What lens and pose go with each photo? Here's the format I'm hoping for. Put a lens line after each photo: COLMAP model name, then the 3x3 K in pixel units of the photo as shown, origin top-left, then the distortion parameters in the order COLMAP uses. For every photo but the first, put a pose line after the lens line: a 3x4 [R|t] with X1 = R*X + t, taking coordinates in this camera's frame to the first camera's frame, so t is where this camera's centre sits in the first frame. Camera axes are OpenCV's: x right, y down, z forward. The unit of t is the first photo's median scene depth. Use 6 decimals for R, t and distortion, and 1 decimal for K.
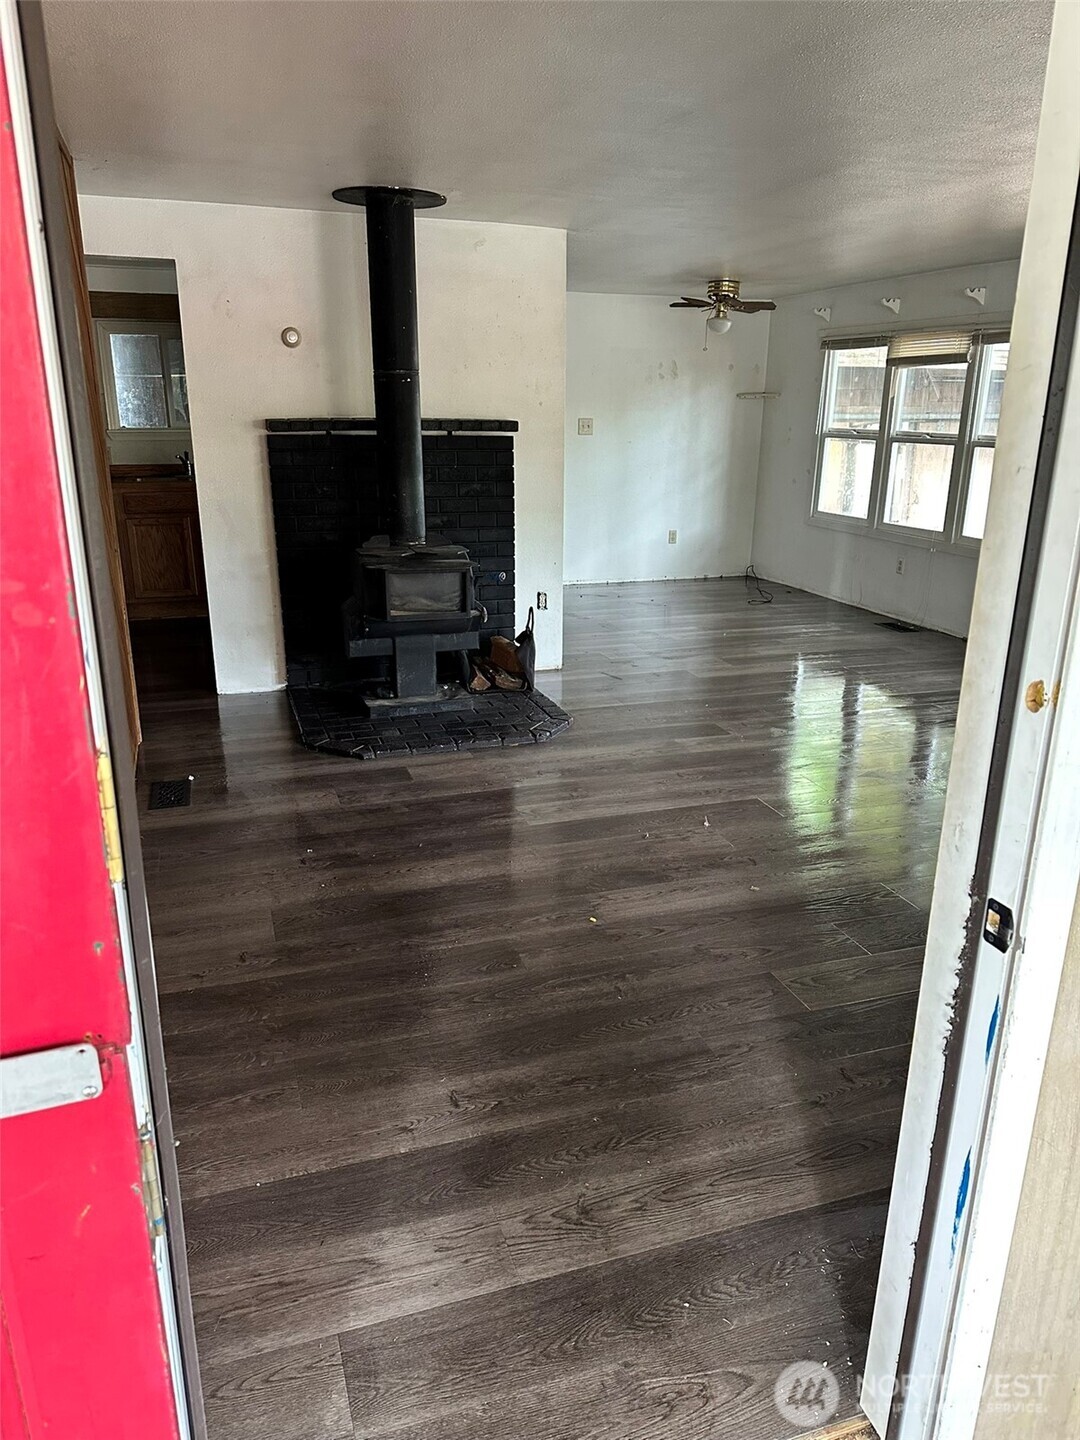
lens RADIAL K [[1008.1, 0, 540.0], [0, 1008.1, 720.0], [0, 0, 1]] dist [0.049334, -0.049562]
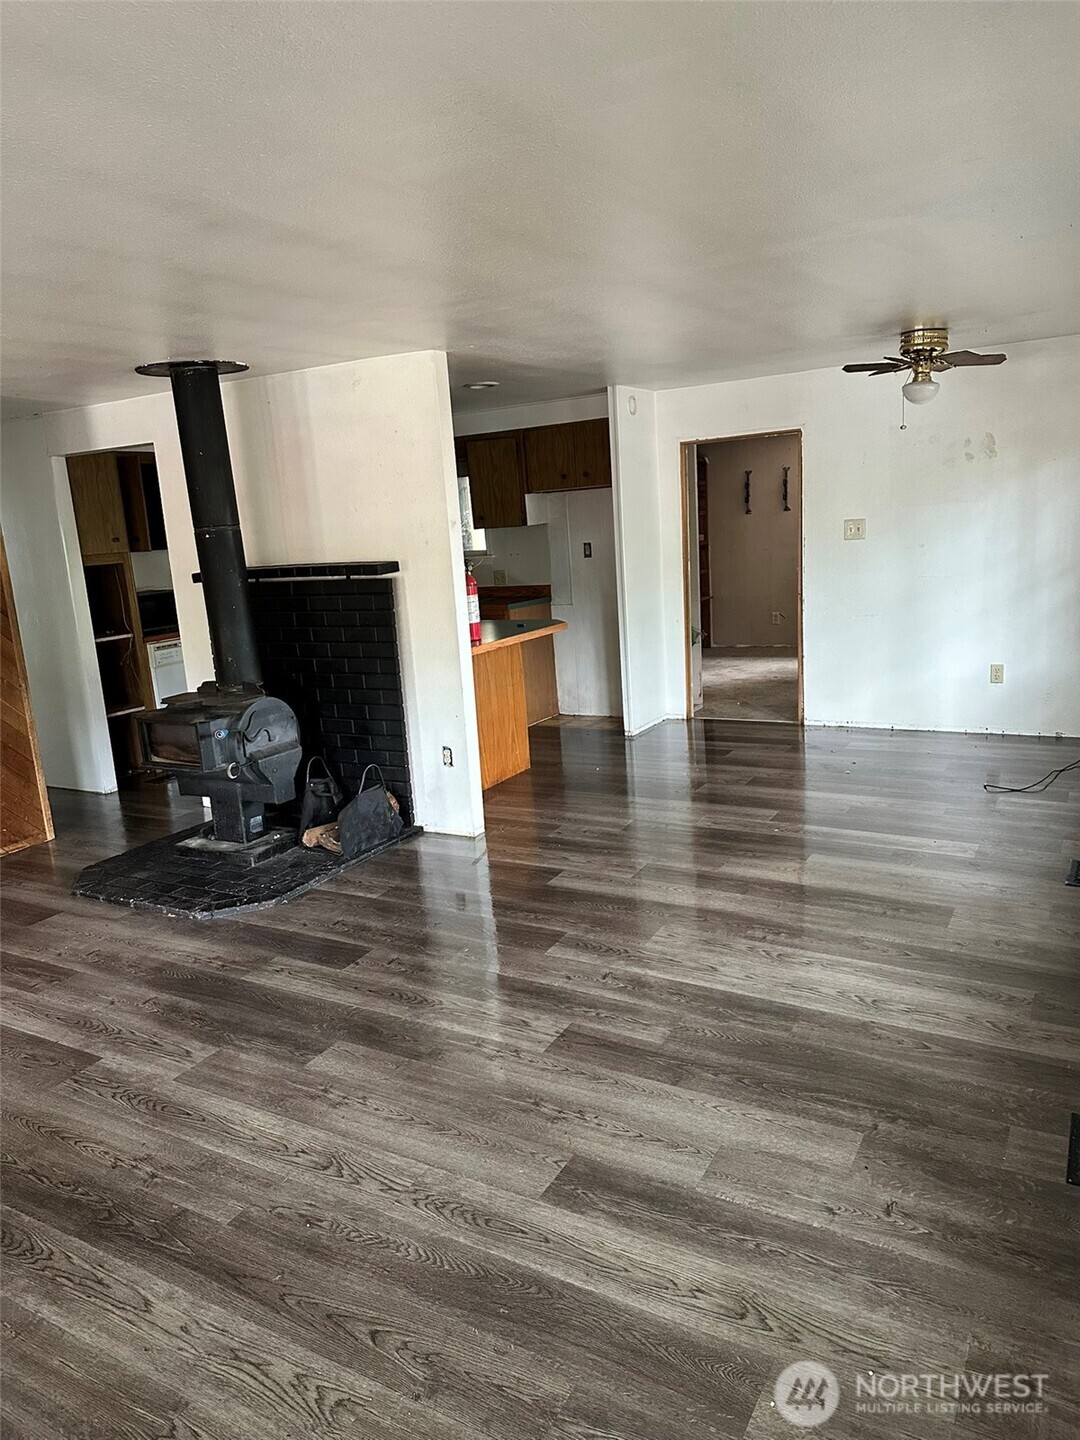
lens RADIAL K [[984.9, 0, 534.3], [0, 984.9, 726.3], [0, 0, 1]] dist [0.058238, -0.091600]
pose [[0.667330, 0.106148, -0.737159, 0.533138], [-0.146534, 0.989157, 0.009782, -0.128953], [0.730204, 0.101491, 0.675649, 0.367761]]
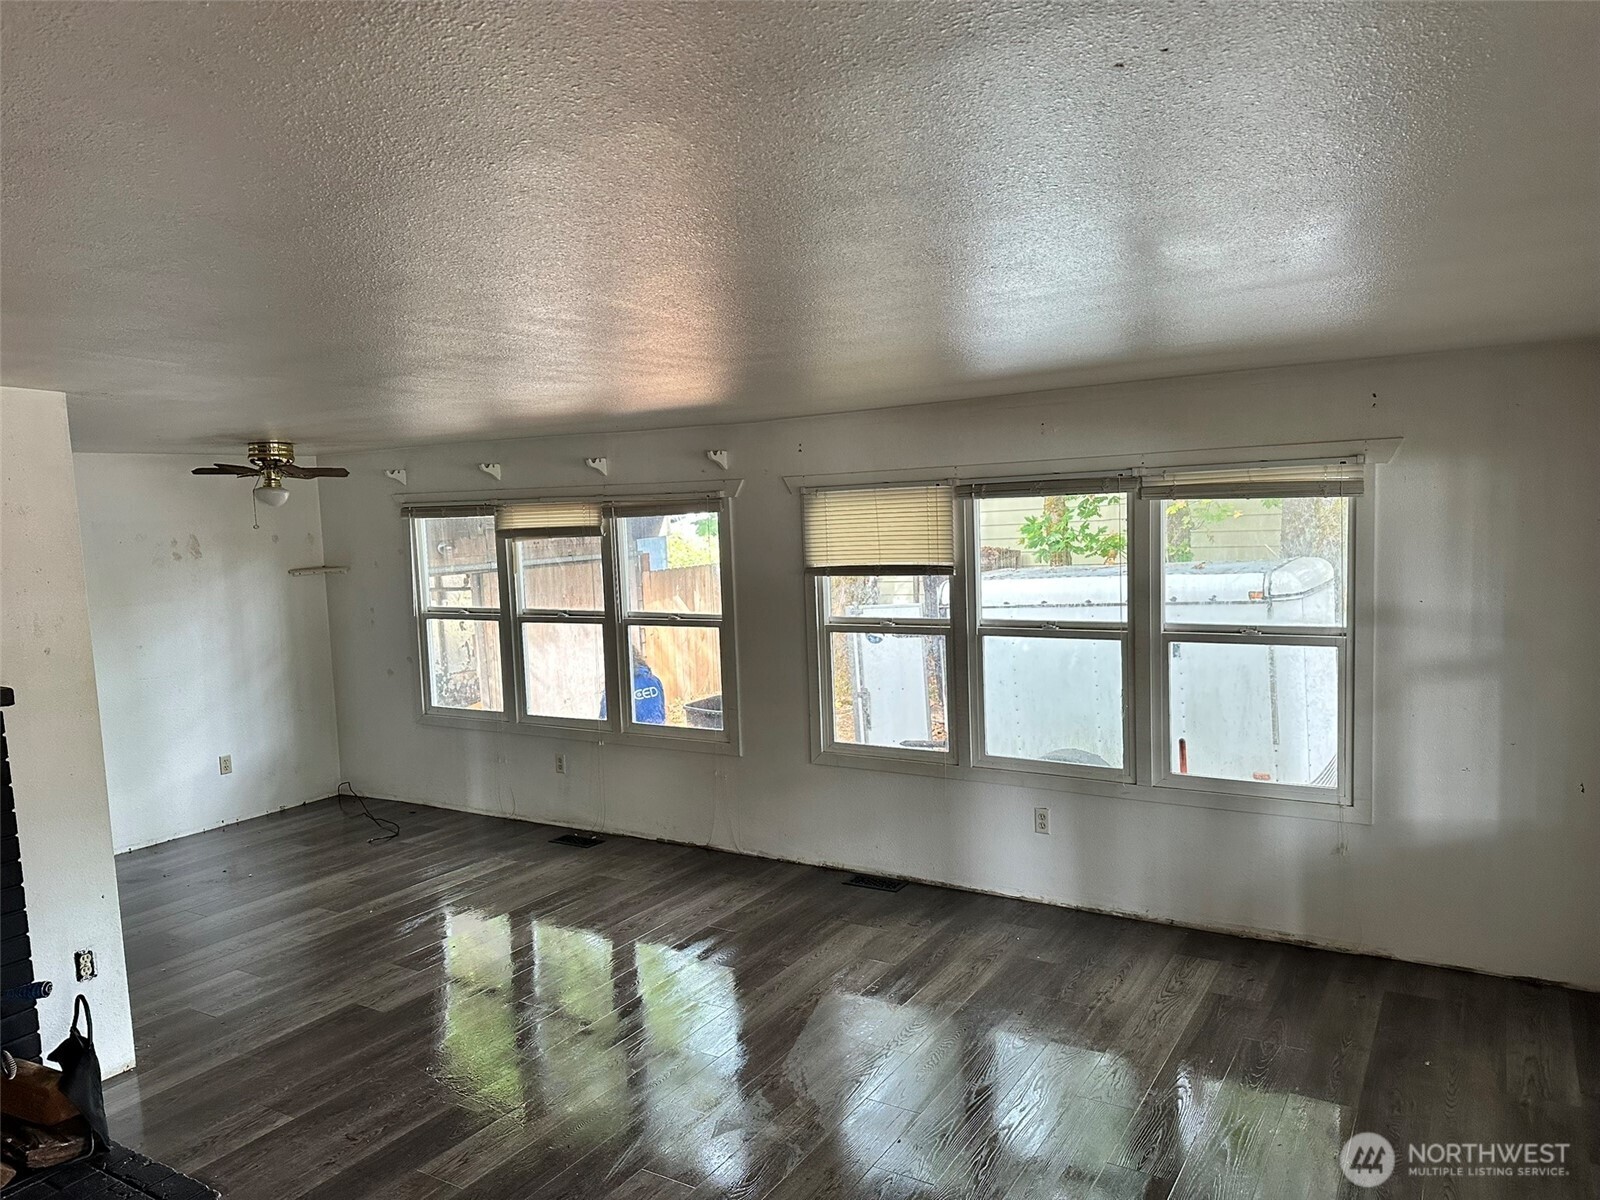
lens RADIAL K [[1105.2, 0, 799.7], [0, 1105.2, 611.3], [0, 0, 1]] dist [0.025359, -0.005431]
pose [[0.767020, -0.101242, 0.633585, -0.055764], [0.238025, 0.961909, -0.134448, -0.102475], [-0.595839, 0.253933, 0.761901, 0.158280]]
